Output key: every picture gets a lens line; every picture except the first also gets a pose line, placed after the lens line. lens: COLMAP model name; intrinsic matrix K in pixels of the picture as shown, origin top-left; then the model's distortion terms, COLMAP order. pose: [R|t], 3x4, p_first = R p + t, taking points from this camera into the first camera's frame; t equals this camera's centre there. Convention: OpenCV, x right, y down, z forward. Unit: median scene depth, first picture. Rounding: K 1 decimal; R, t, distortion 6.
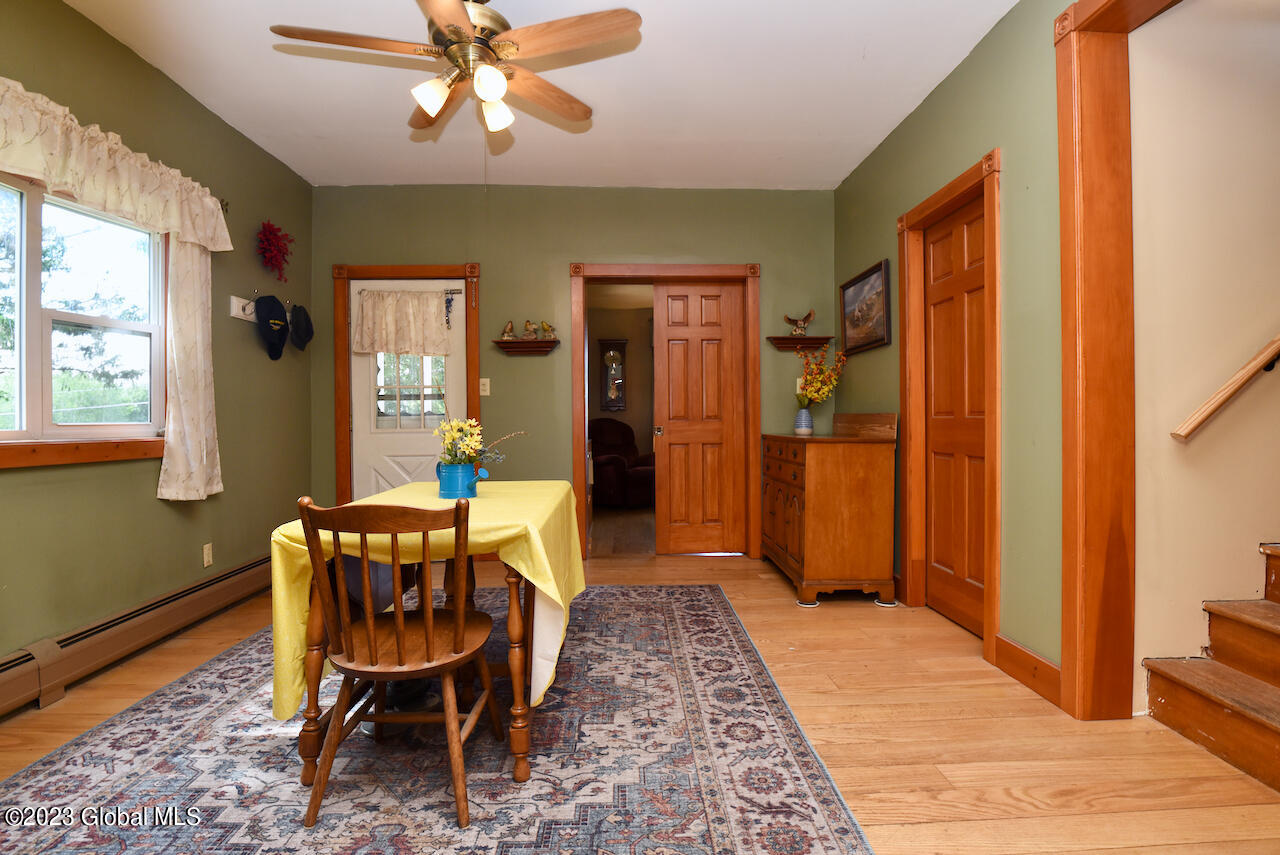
lens RADIAL K [[640.5, 0, 640.0], [0, 640.5, 427.5], [0, 0, 1]] dist [-0.019627, -0.006511]
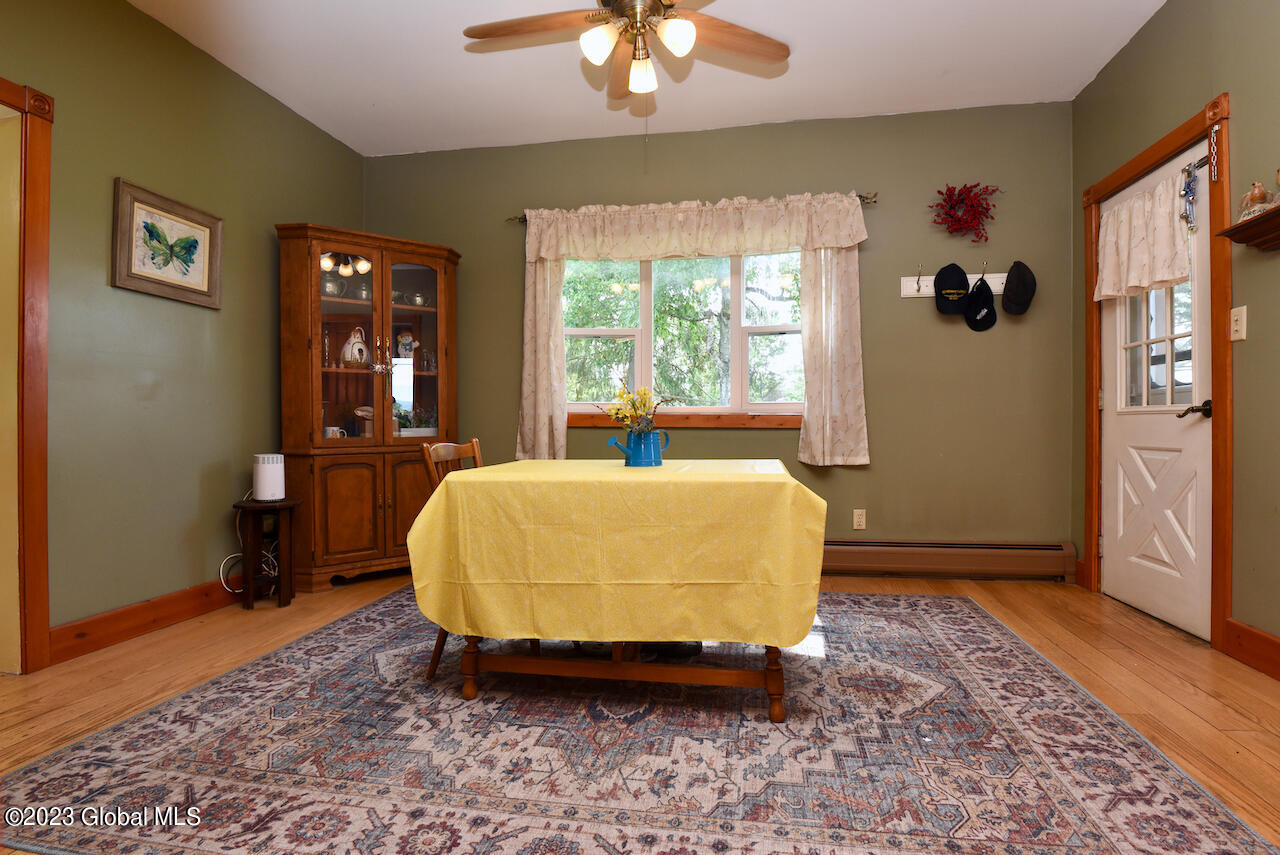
lens RADIAL K [[626.1, 0, 643.1], [0, 626.1, 423.2], [0, 0, 1]] dist [-0.020520, -0.004852]
pose [[-0.216067, 0.011954, -0.976305, 0.712177], [-0.007352, 0.999877, 0.013870, 0.030164], [0.976351, 0.010174, -0.215952, 1.303743]]
